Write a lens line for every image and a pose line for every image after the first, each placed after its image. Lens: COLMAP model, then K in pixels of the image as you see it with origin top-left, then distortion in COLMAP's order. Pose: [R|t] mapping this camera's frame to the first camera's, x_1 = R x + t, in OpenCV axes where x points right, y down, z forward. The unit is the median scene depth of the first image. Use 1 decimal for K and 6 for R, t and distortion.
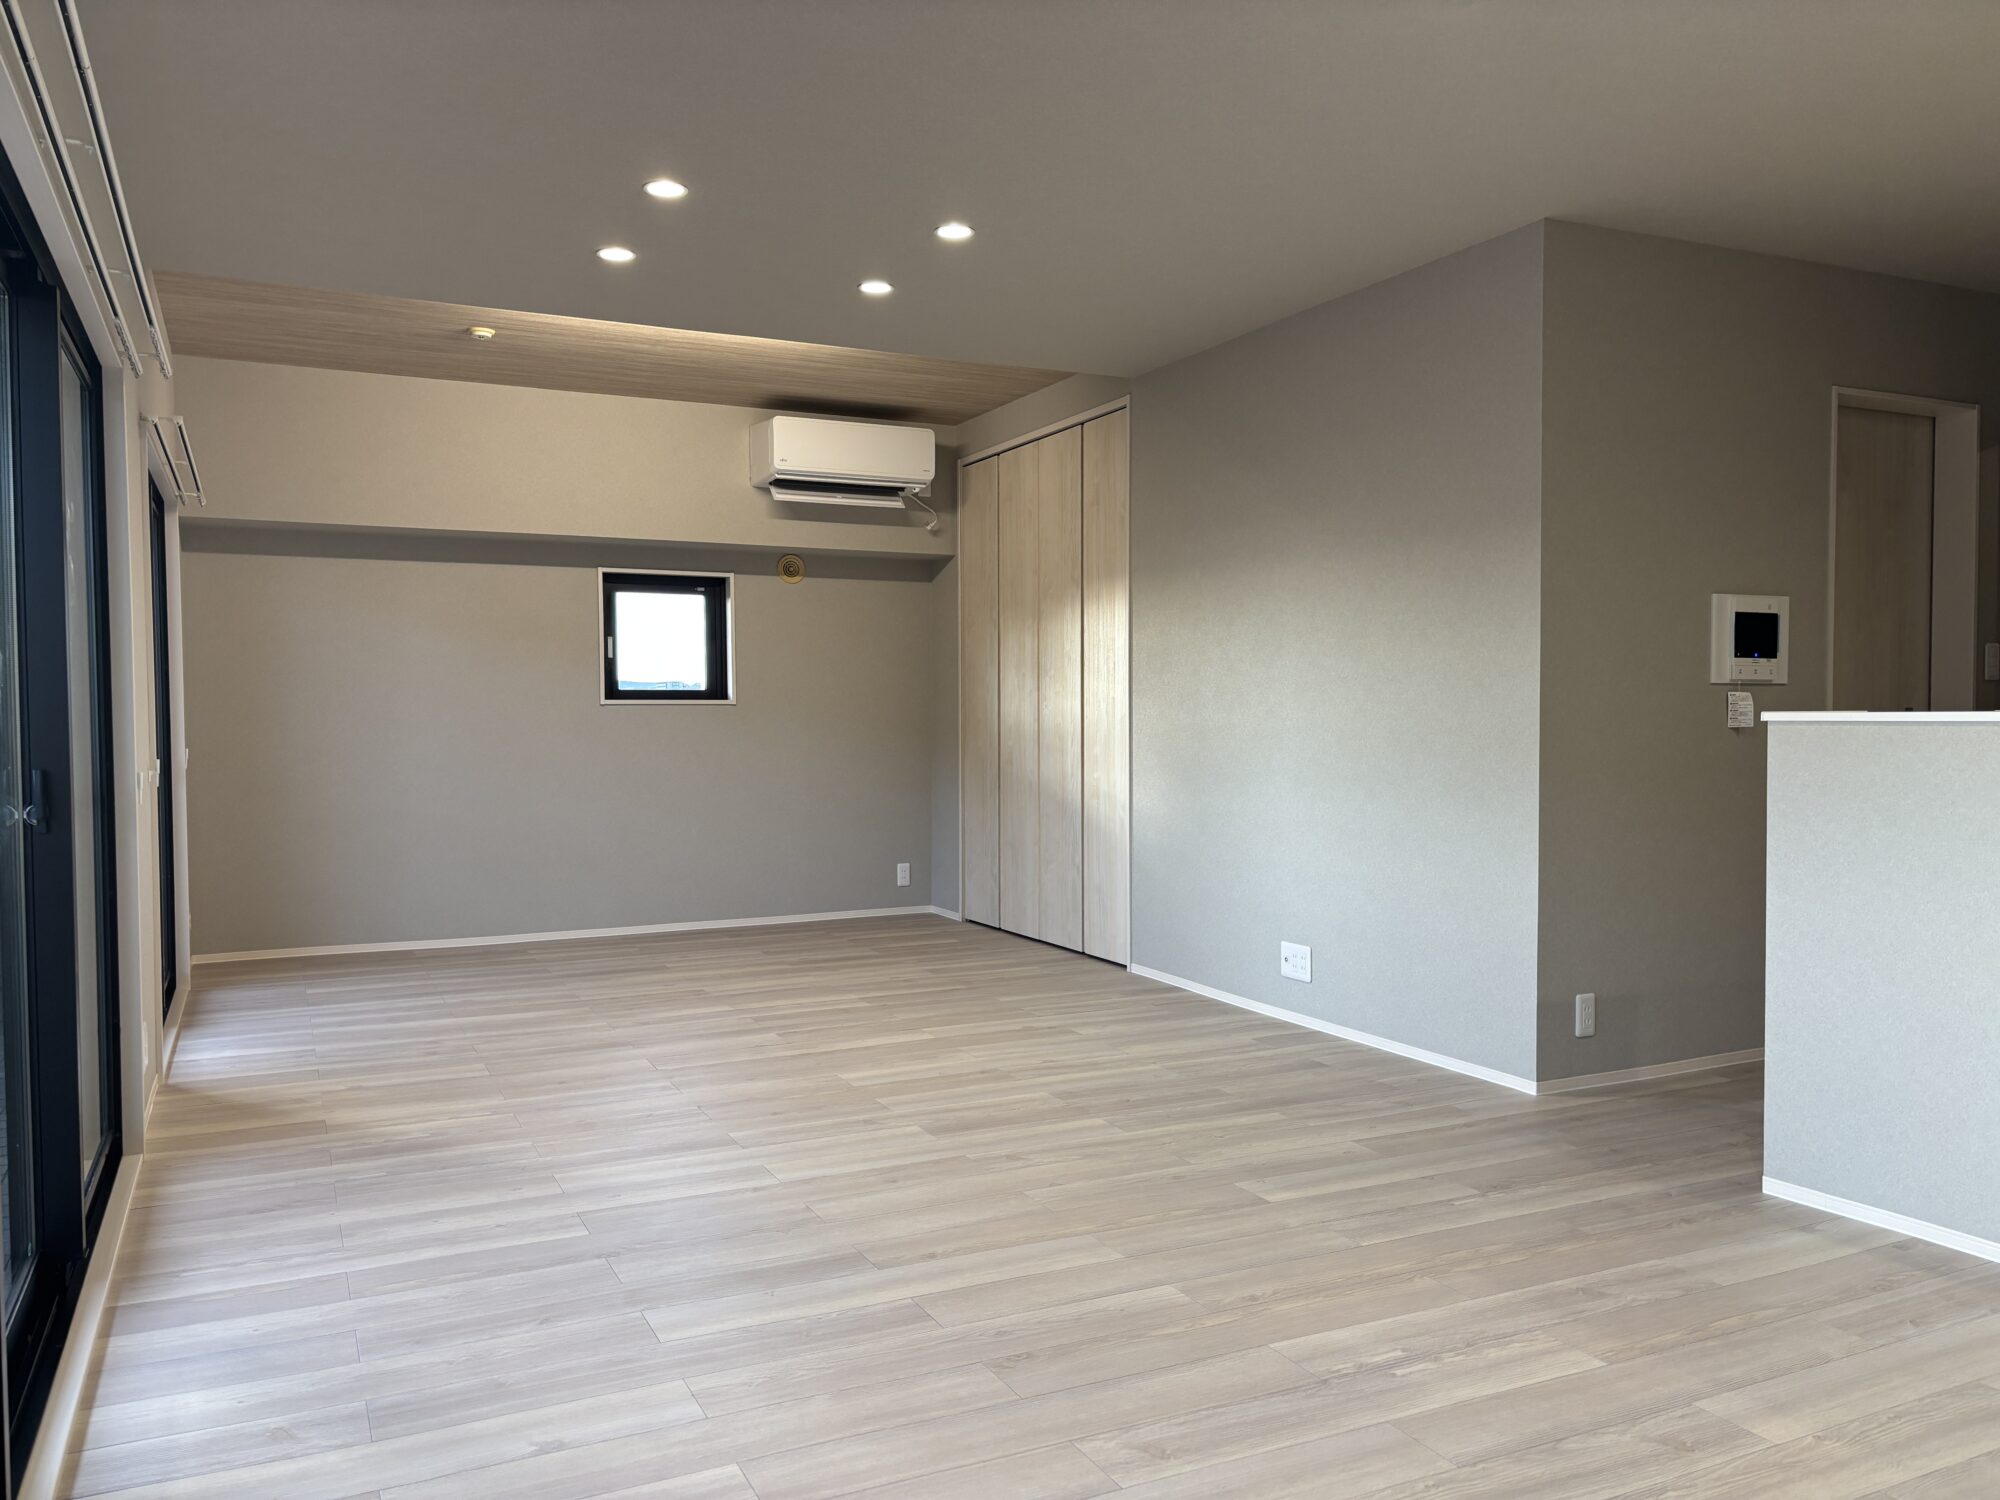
lens RADIAL K [[1509.5, 0, 979.3], [0, 1509.5, 746.2], [0, 0, 1]] dist [0.059416, -0.019207]
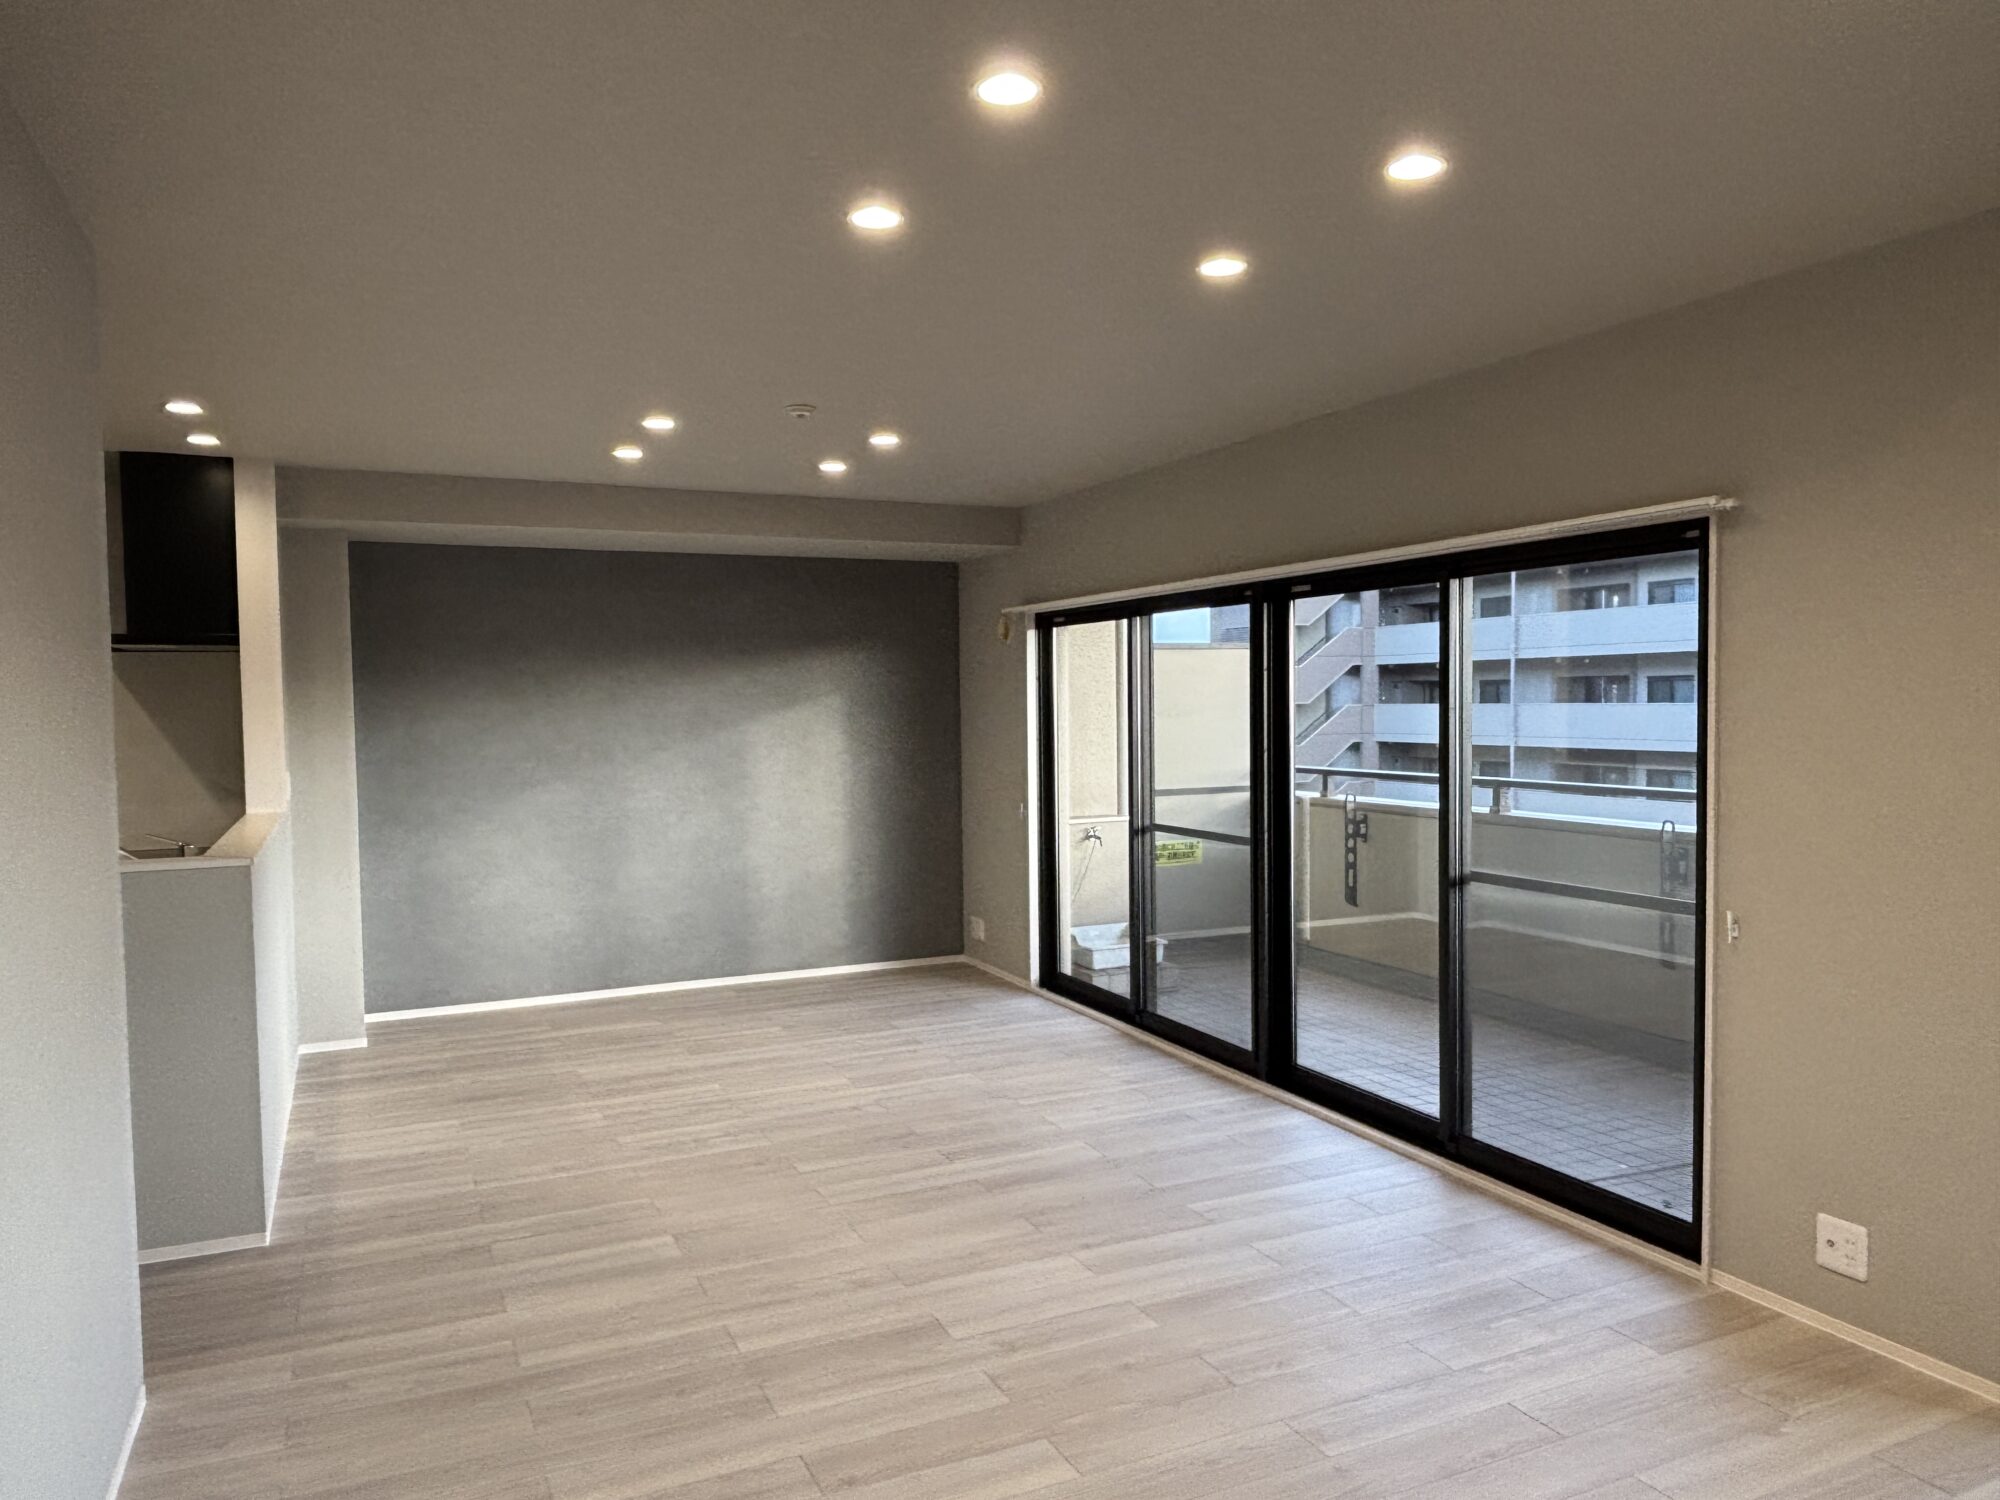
lens RADIAL K [[1367.4, 0, 1013.4], [0, 1367.4, 748.1], [0, 0, 1]] dist [0.022211, -0.025548]
pose [[-0.999832, 0.015963, -0.009042, -0.079958], [0.015392, 0.998077, 0.060045, -0.152804], [0.009983, 0.059895, -0.998155, 1.922034]]
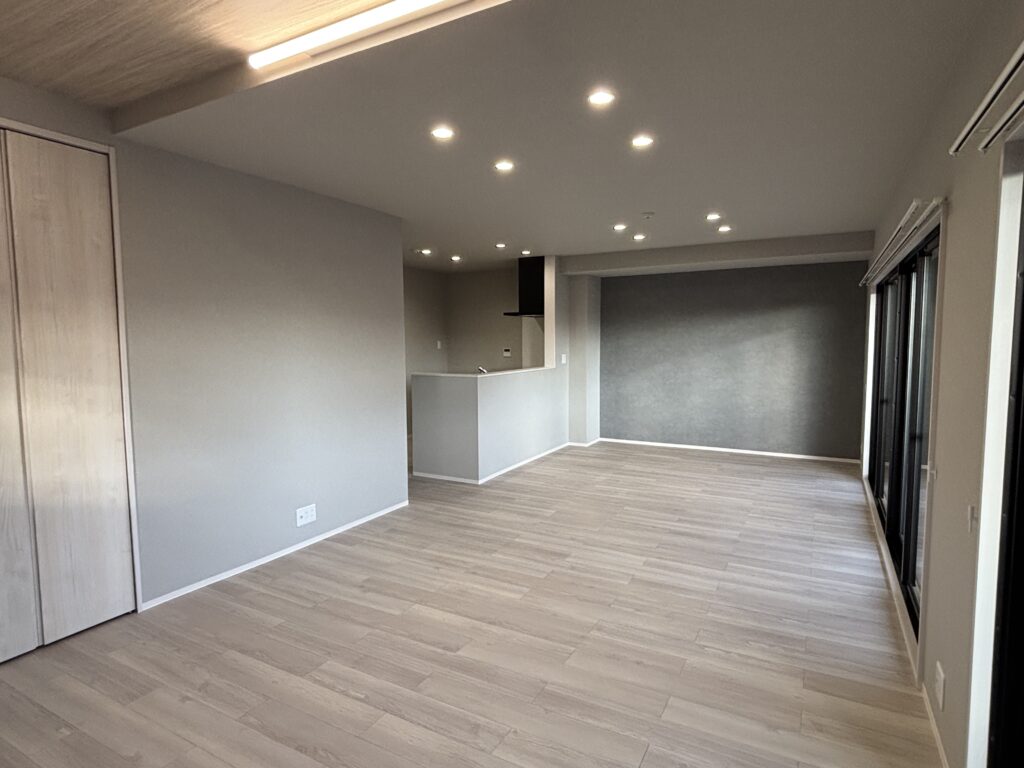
lens RADIAL K [[574.0, 0, 505.5], [0, 574.0, 381.7], [0, 0, 1]] dist [0.001607, -0.000978]
pose [[-0.585662, -0.053913, 0.808761, -0.778182], [0.026753, 0.995956, 0.085765, -0.128845], [-0.810114, 0.071866, -0.581851, 1.724570]]
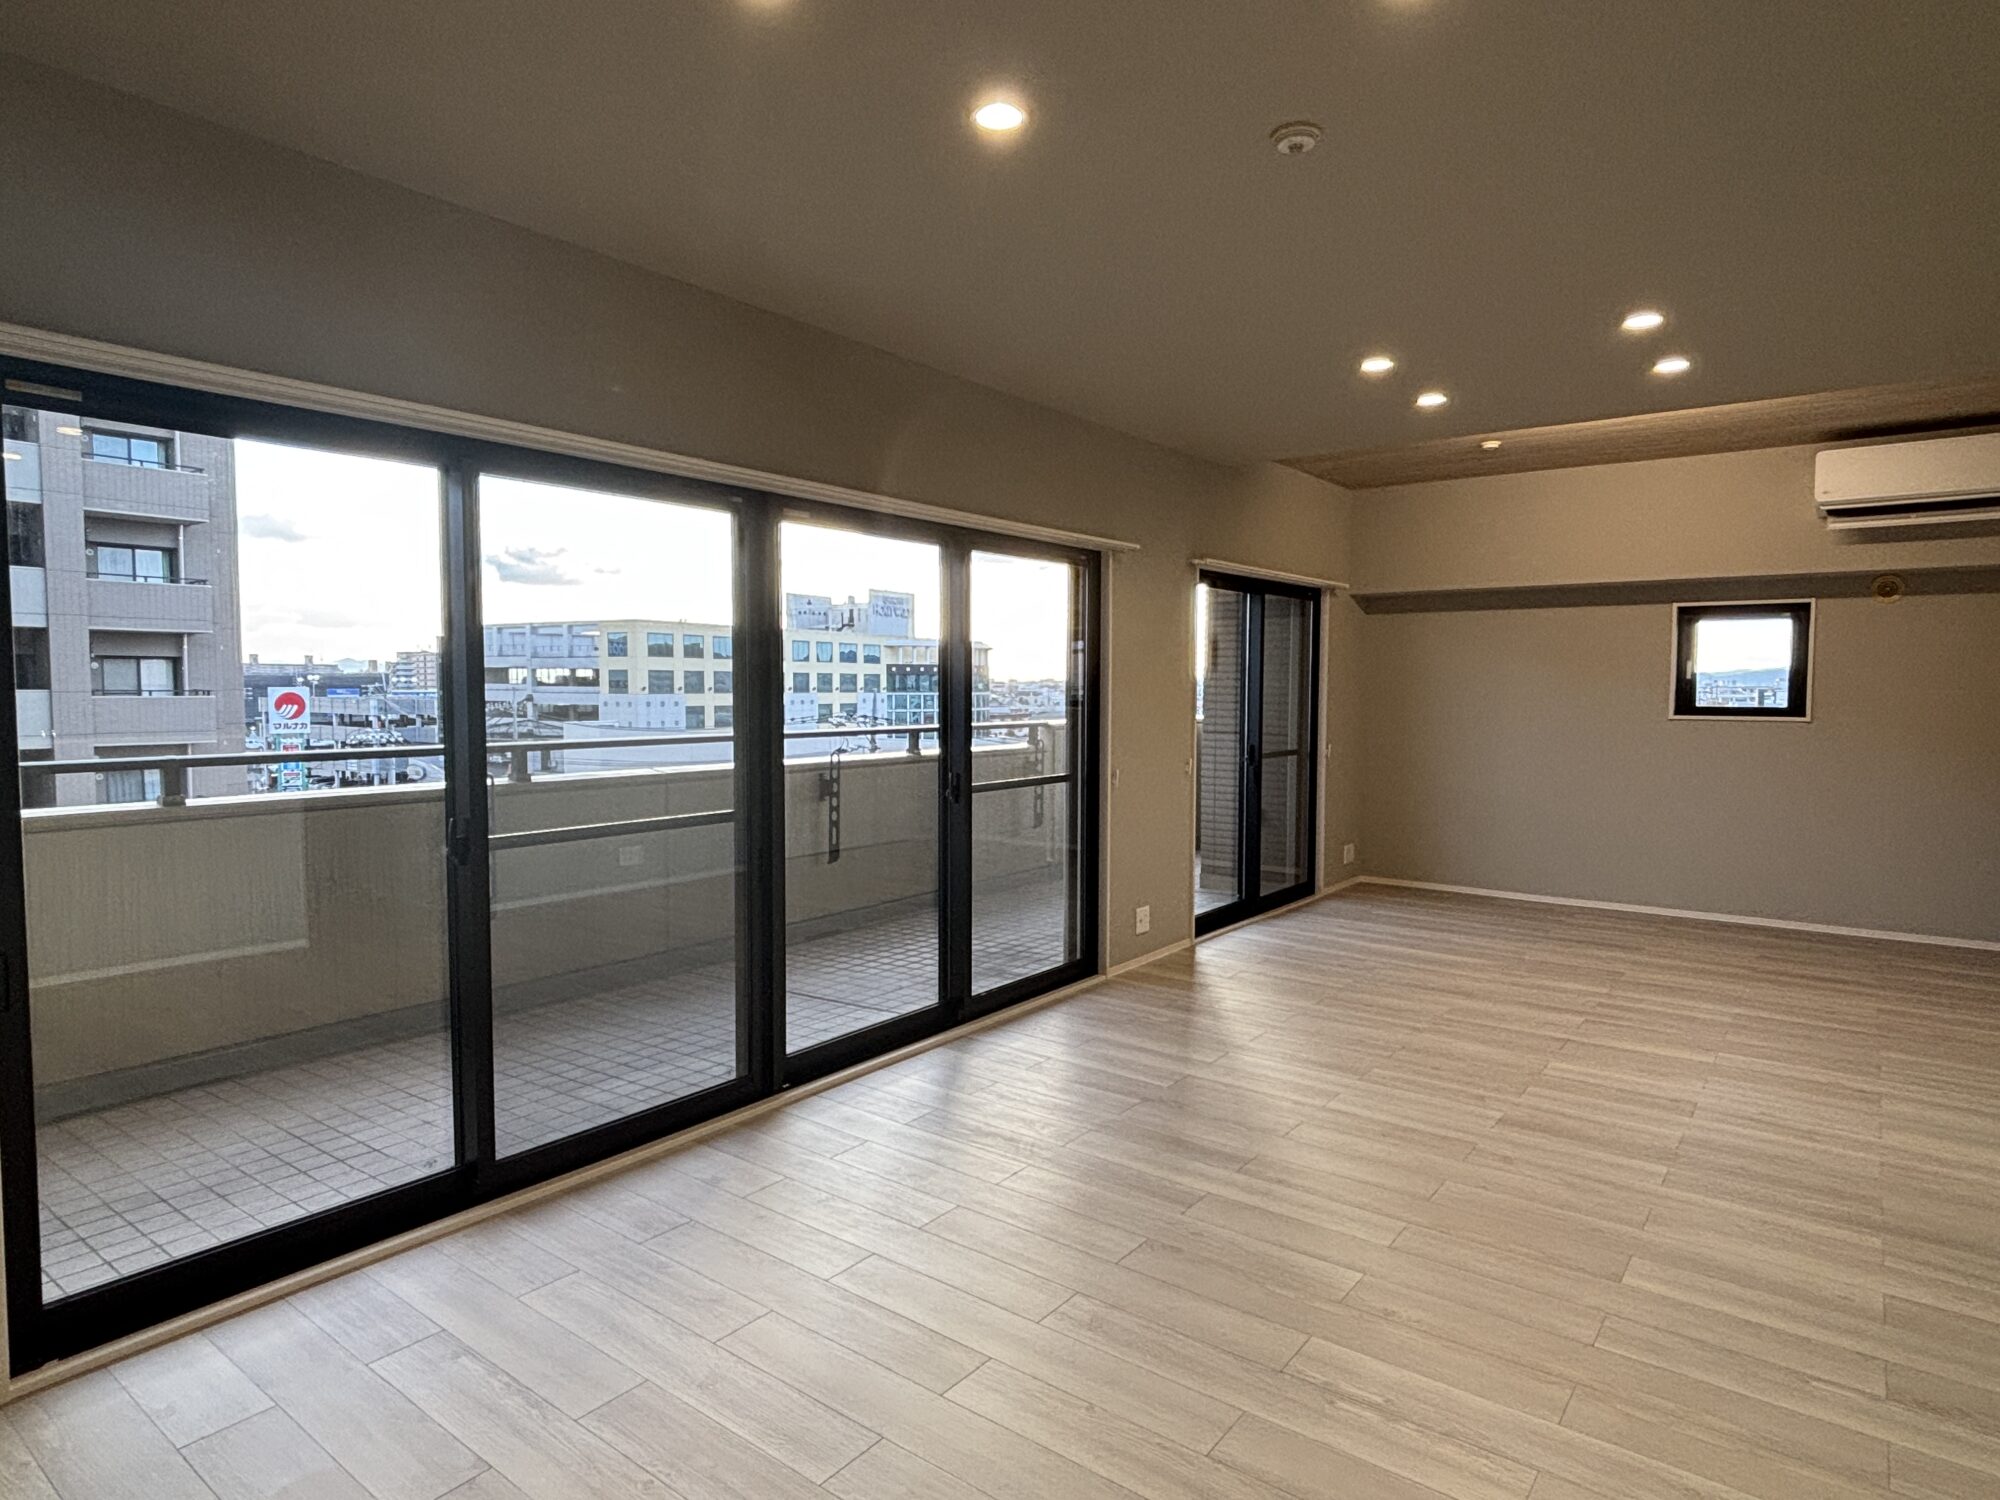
lens RADIAL K [[1121.1, 0, 991.2], [0, 1121.1, 753.5], [0, 0, 1]] dist [0.001607, -0.000978]
pose [[0.453508, 0.061329, -0.889139, 0.582391], [-0.024264, 0.998109, 0.056469, -0.074848], [0.890922, -0.004035, 0.454139, 0.266169]]
